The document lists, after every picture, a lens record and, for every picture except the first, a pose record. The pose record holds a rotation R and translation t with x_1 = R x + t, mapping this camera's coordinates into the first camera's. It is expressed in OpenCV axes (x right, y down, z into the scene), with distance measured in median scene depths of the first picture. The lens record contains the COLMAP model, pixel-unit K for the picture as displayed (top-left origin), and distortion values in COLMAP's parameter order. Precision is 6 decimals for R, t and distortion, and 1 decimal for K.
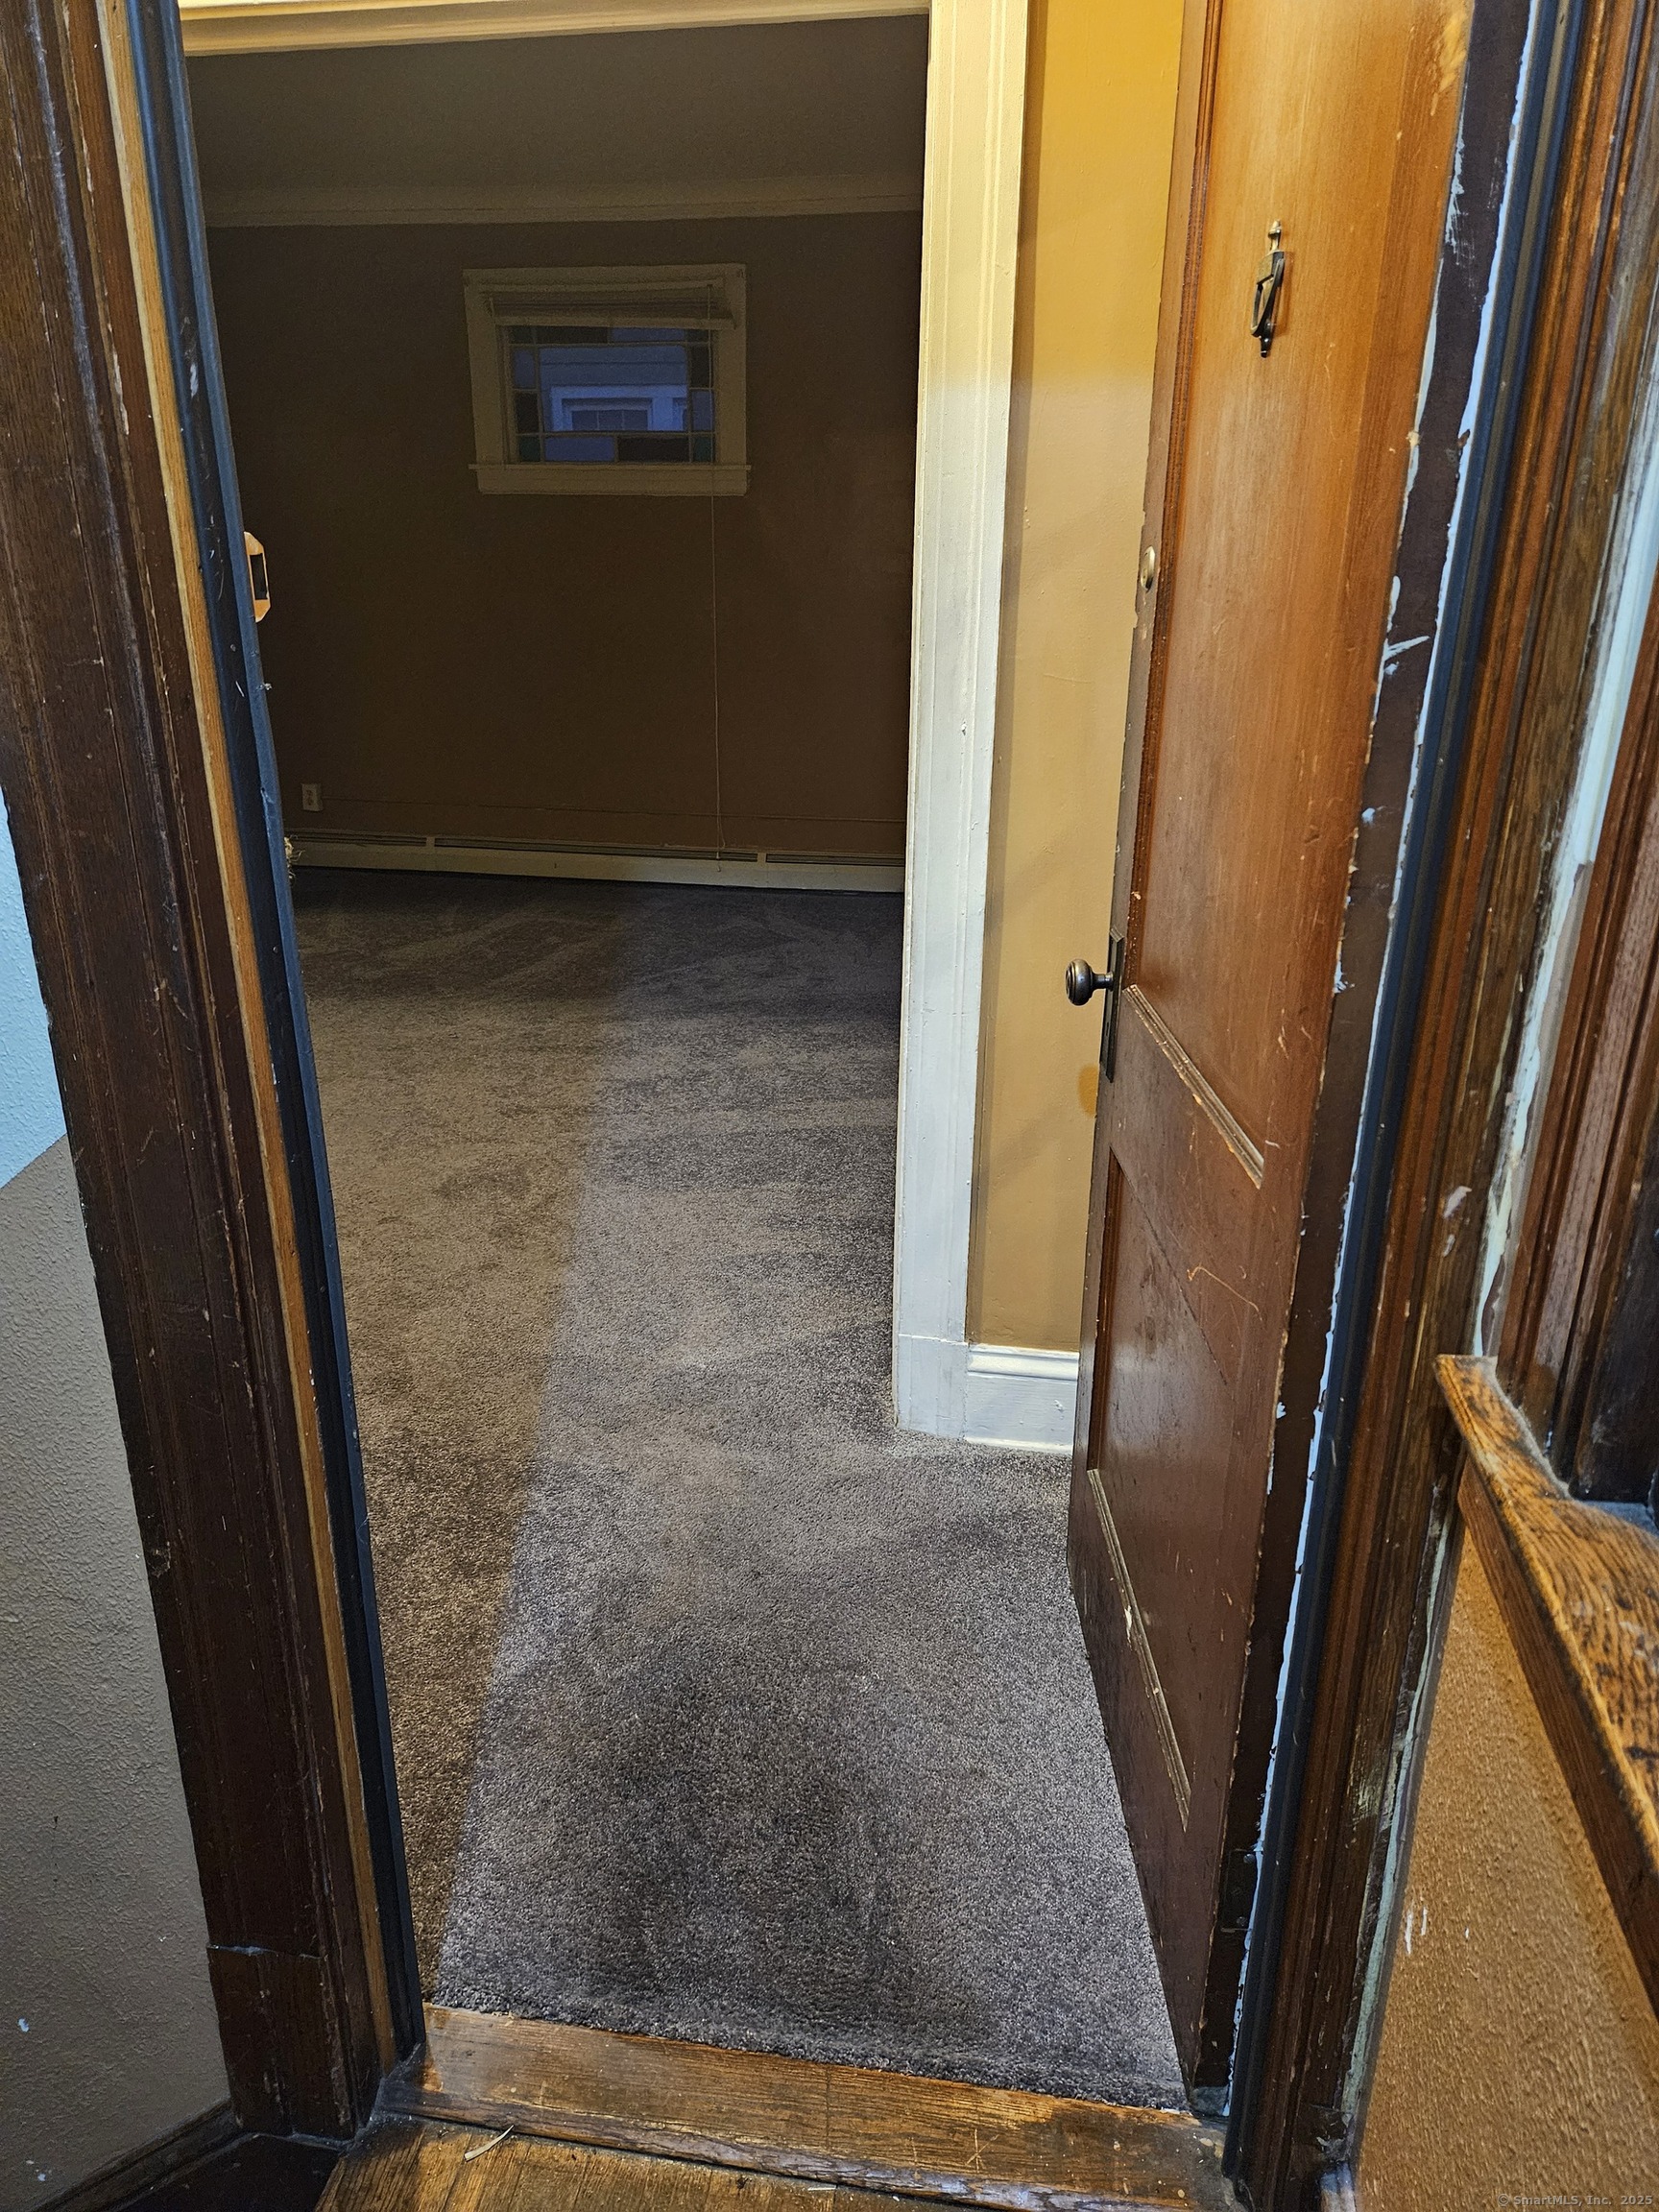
lens RADIAL K [[1470.2, 0, 803.7], [0, 1470.2, 1107.0], [0, 0, 1]] dist [0.076747, -0.068526]
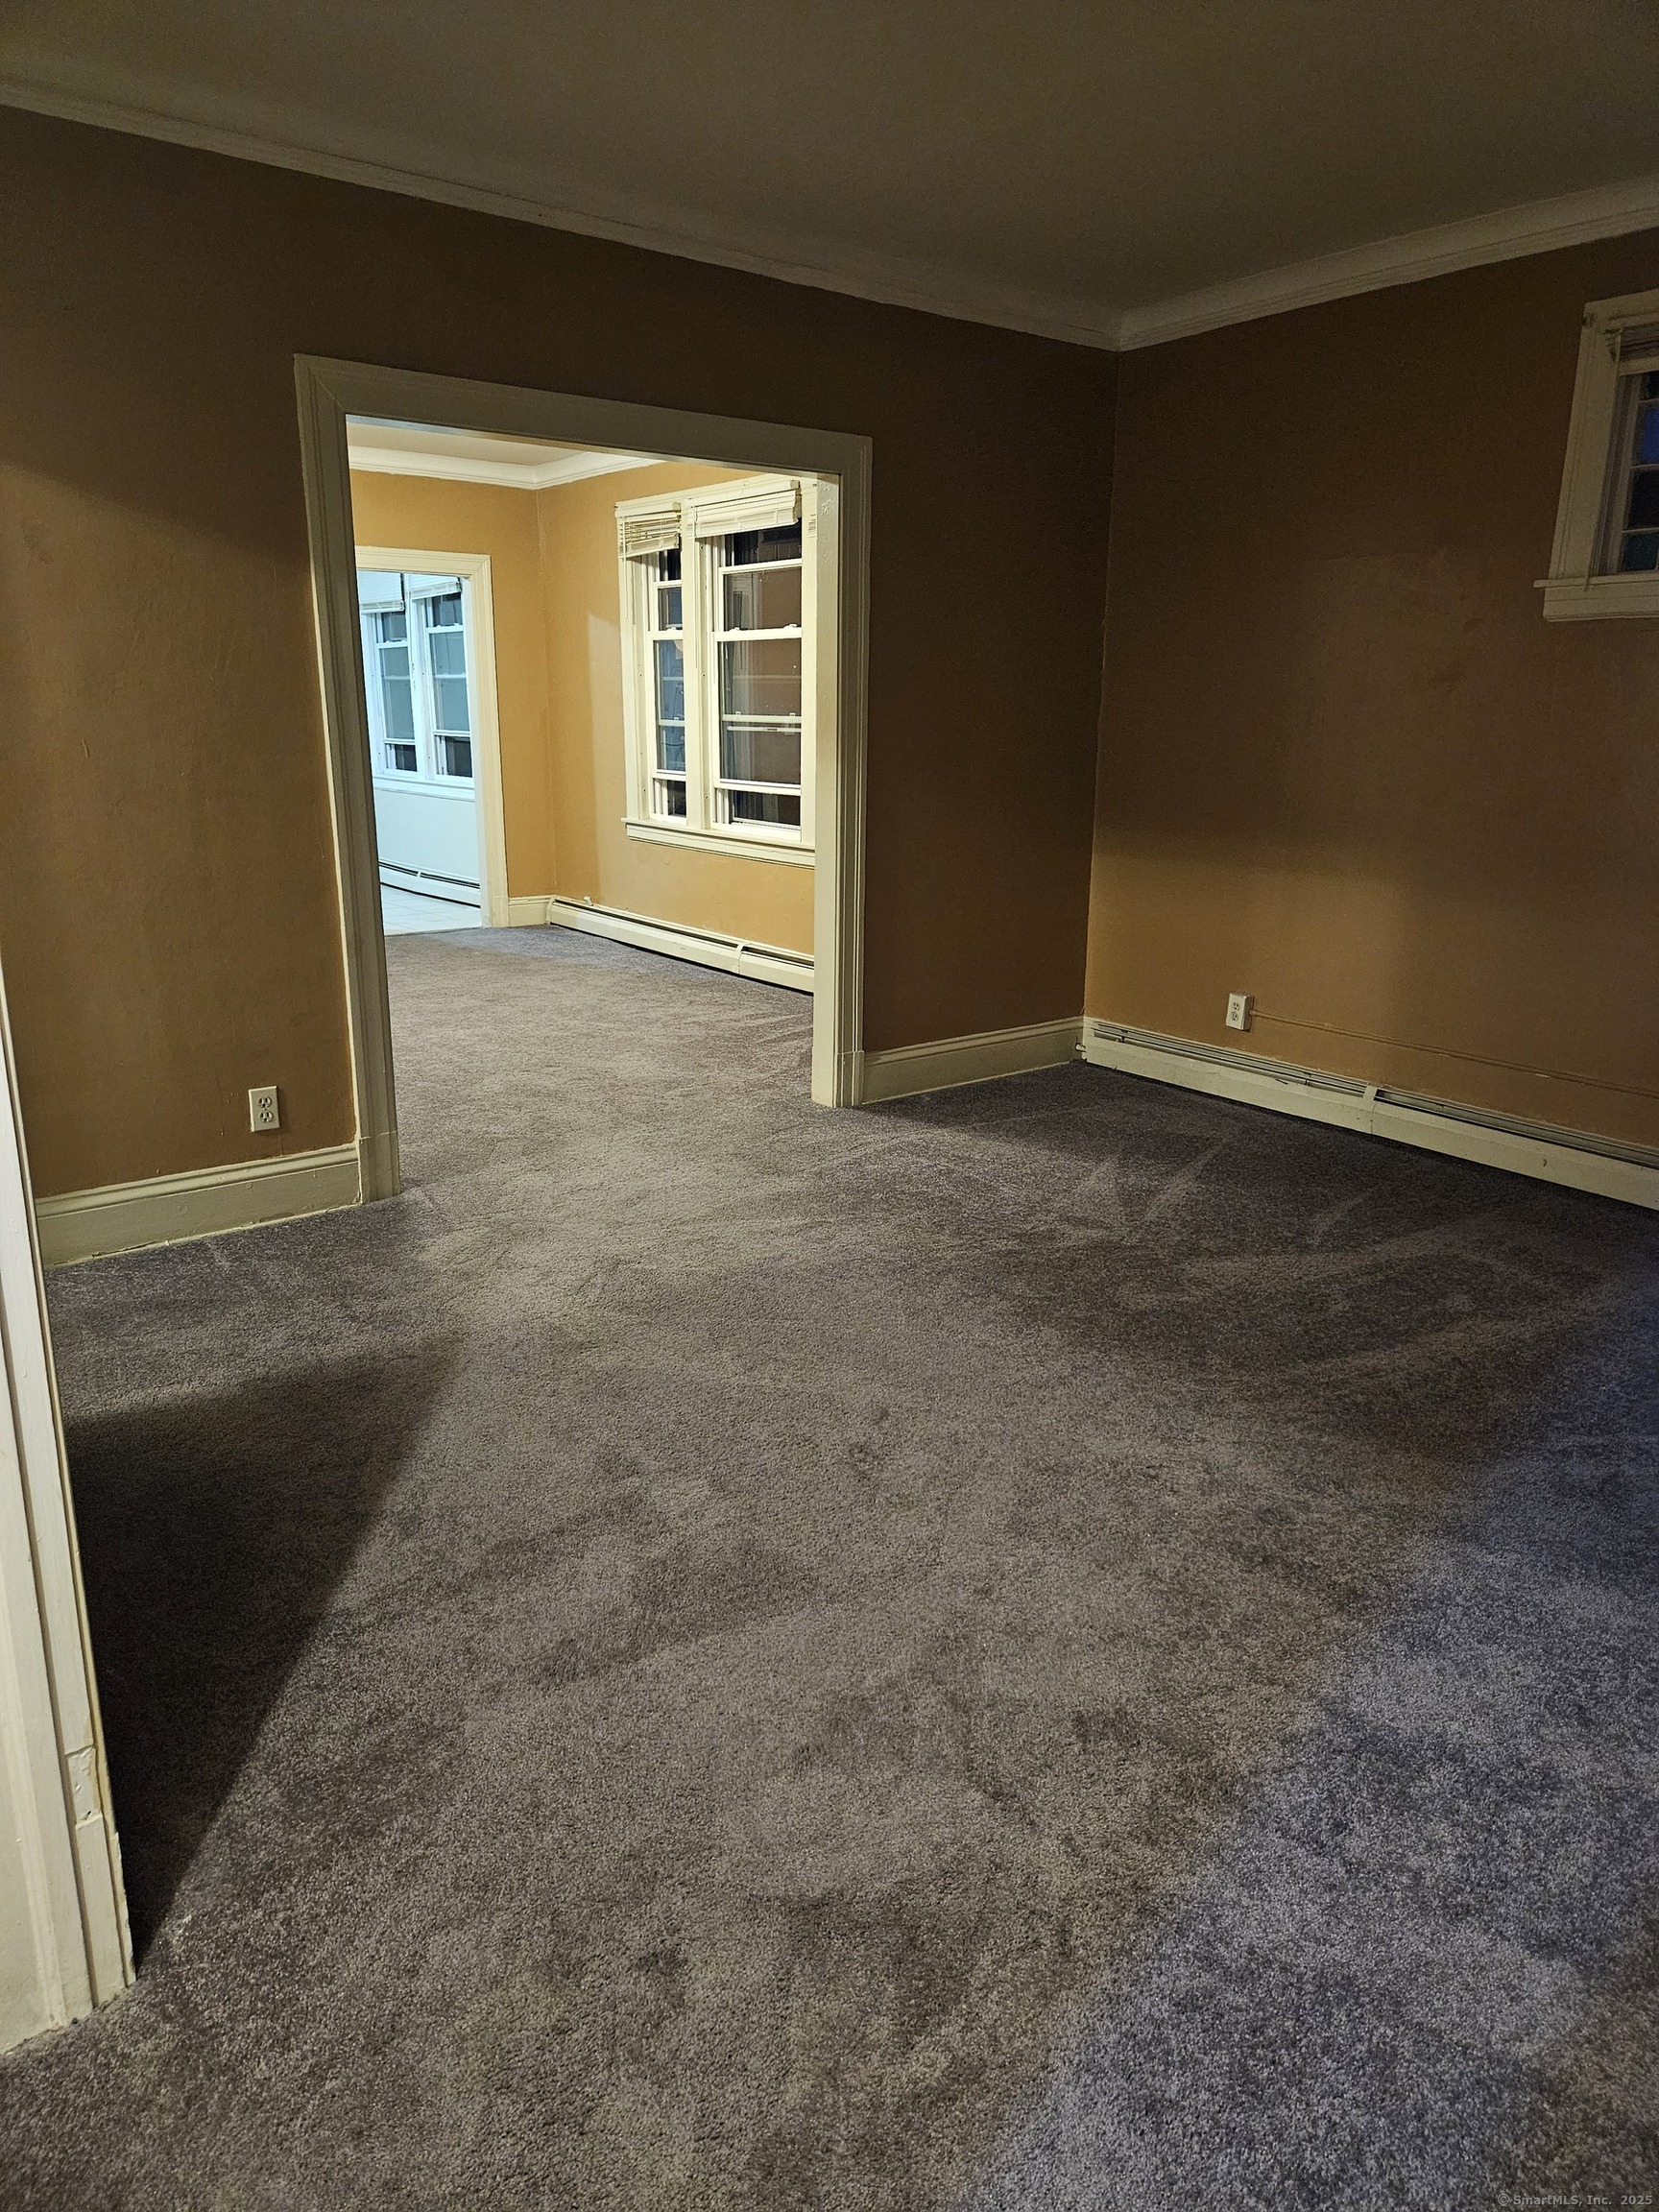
lens RADIAL K [[1470.2, 0, 803.7], [0, 1470.2, 1107.0], [0, 0, 1]] dist [0.076747, -0.068526]
pose [[0.735363, 0.181983, -0.652781, 0.025161], [-0.242670, 0.970105, -0.002922, -0.141278], [0.632734, 0.160559, 0.757541, 0.379625]]
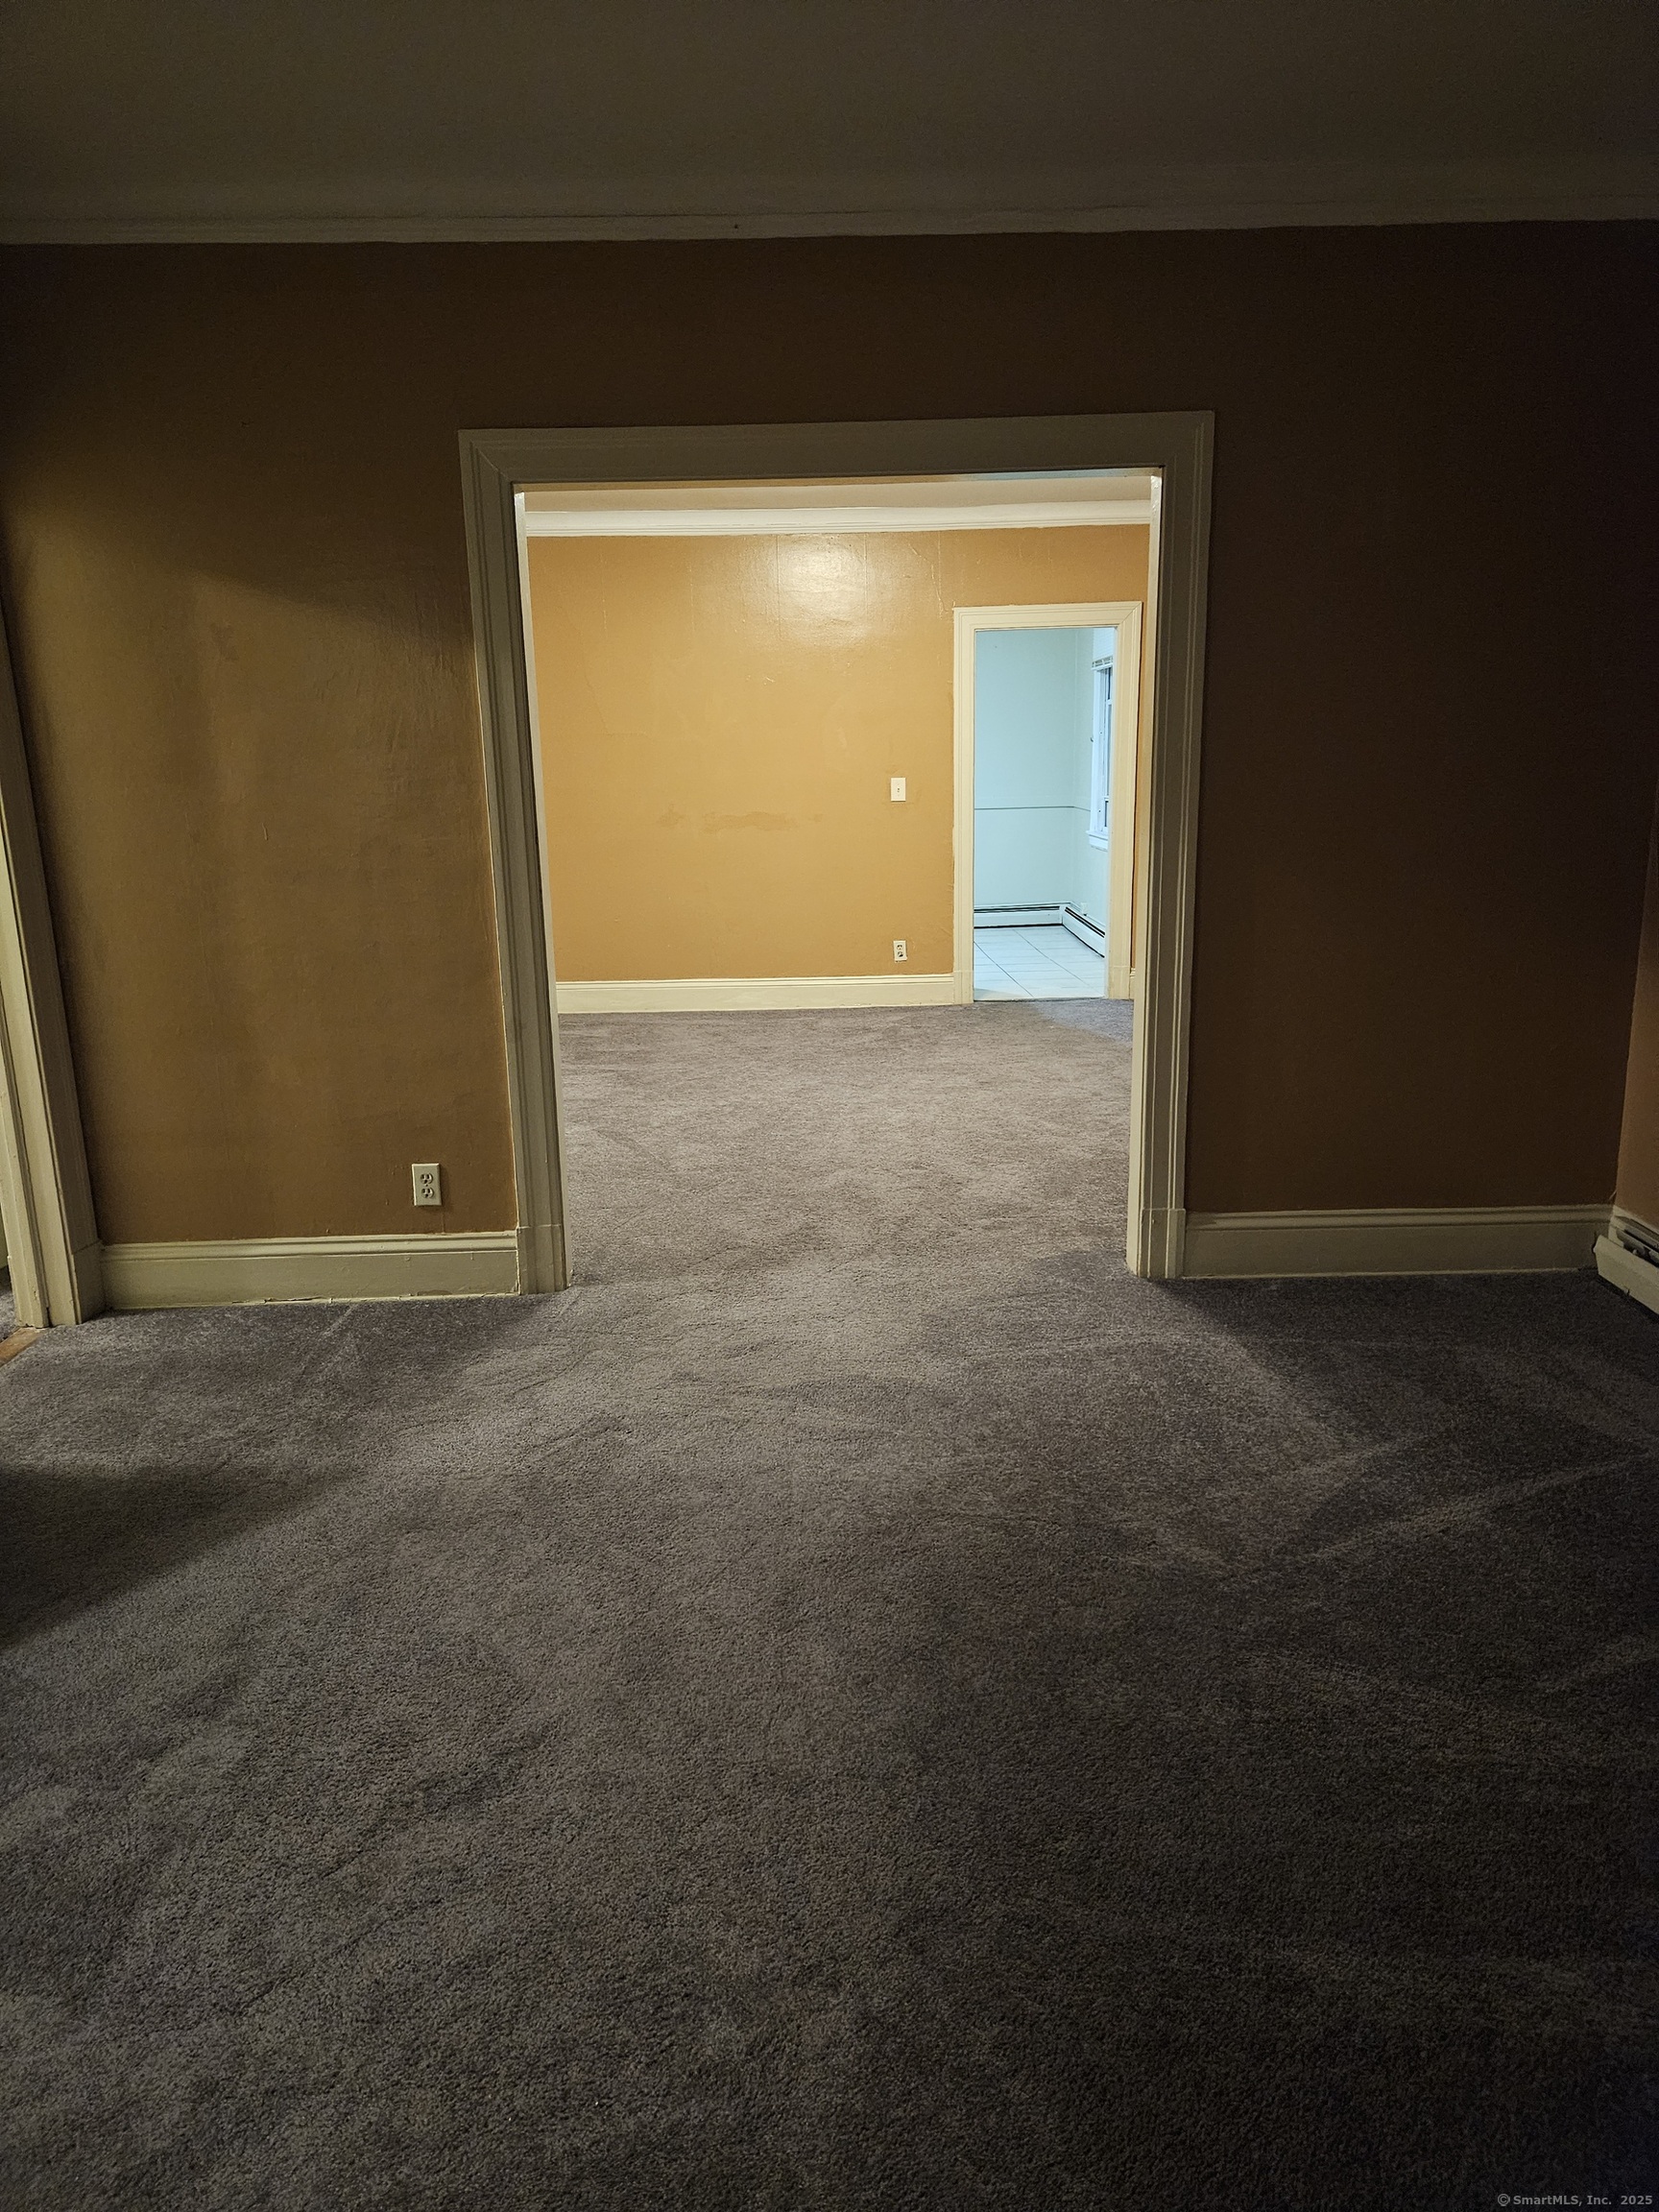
lens RADIAL K [[1449.8, 0, 869.4], [0, 1449.8, 1095.7], [0, 0, 1]] dist [0.083244, -0.077954]
pose [[0.183808, 0.218165, -0.958446, 0.076356], [-0.323098, 0.934289, 0.150703, -0.307138], [0.928344, 0.281972, 0.242218, 0.804714]]
